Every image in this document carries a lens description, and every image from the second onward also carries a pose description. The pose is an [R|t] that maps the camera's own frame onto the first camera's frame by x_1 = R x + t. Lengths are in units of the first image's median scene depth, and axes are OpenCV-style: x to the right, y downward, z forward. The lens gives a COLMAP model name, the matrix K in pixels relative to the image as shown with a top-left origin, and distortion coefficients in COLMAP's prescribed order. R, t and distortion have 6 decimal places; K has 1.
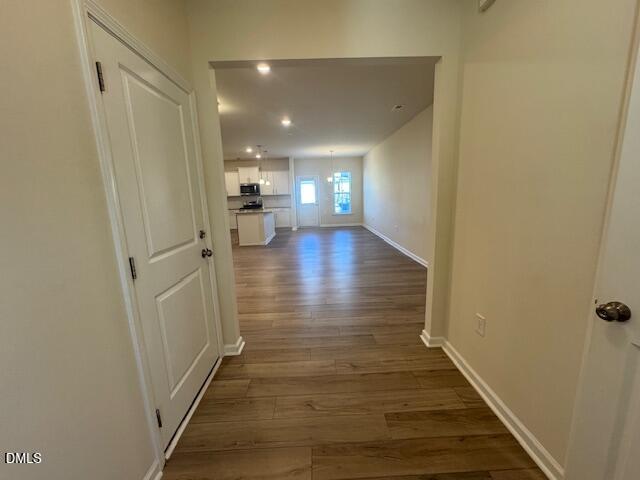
lens RADIAL K [[256.0, 0, 320.0], [0, 256.0, 240.0], [0, 0, 1]] dist [-0.001881, -0.000268]
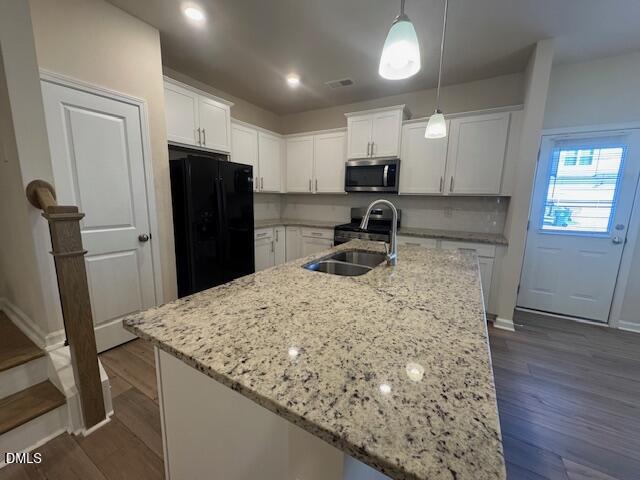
lens RADIAL K [[256.0, 0, 320.0], [0, 256.0, 240.0], [0, 0, 1]] dist [-0.001881, -0.000268]
pose [[0.847566, 0.133927, -0.513513, -0.139183], [-0.139125, 0.989864, 0.028531, -0.110496], [0.512129, 0.047260, 0.857608, 0.663360]]
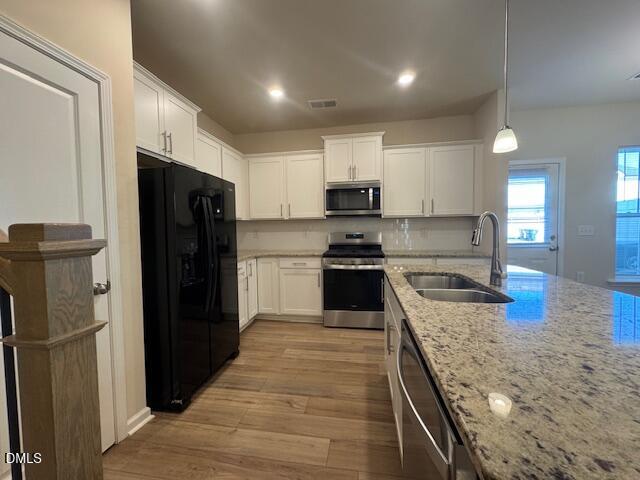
lens RADIAL K [[256.0, 0, 320.0], [0, 256.0, 240.0], [0, 0, 1]] dist [-0.001881, -0.000268]
pose [[0.981081, 0.025837, -0.191866, -0.249163], [-0.050691, 0.990762, -0.125783, -0.098461], [0.186843, 0.133129, 0.973327, 0.663558]]
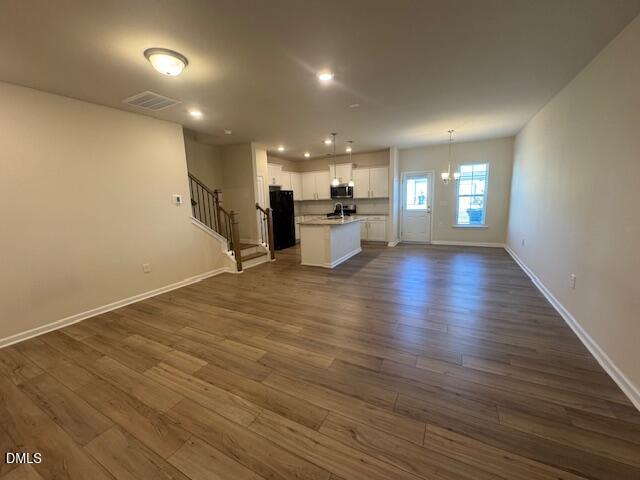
lens RADIAL K [[256.0, 0, 320.0], [0, 256.0, 240.0], [0, 0, 1]] dist [-0.001881, -0.000268]
pose [[0.868220, 0.080868, -0.489545, 0.082495], [-0.079907, 0.996539, 0.022902, -0.055315], [0.489703, 0.019234, 0.871677, 0.250815]]
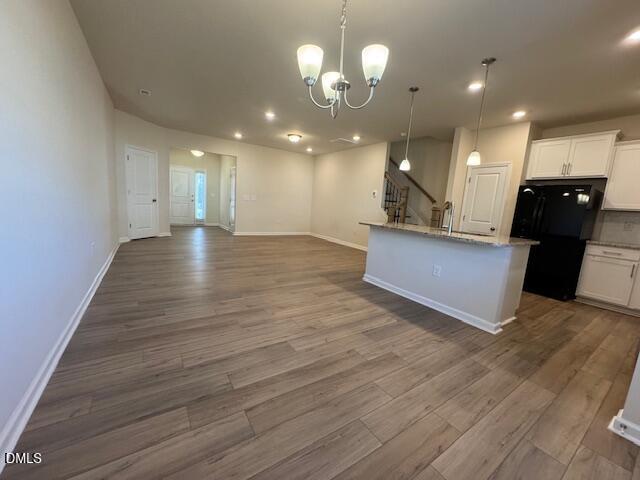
lens RADIAL K [[256.0, 0, 320.0], [0, 256.0, 240.0], [0, 0, 1]] dist [-0.001881, -0.000268]
pose [[-0.845843, 0.037603, -0.532106, 0.125696], [-0.146925, 0.942506, 0.300159, -0.159513], [0.512800, 0.332067, -0.791687, 0.995647]]
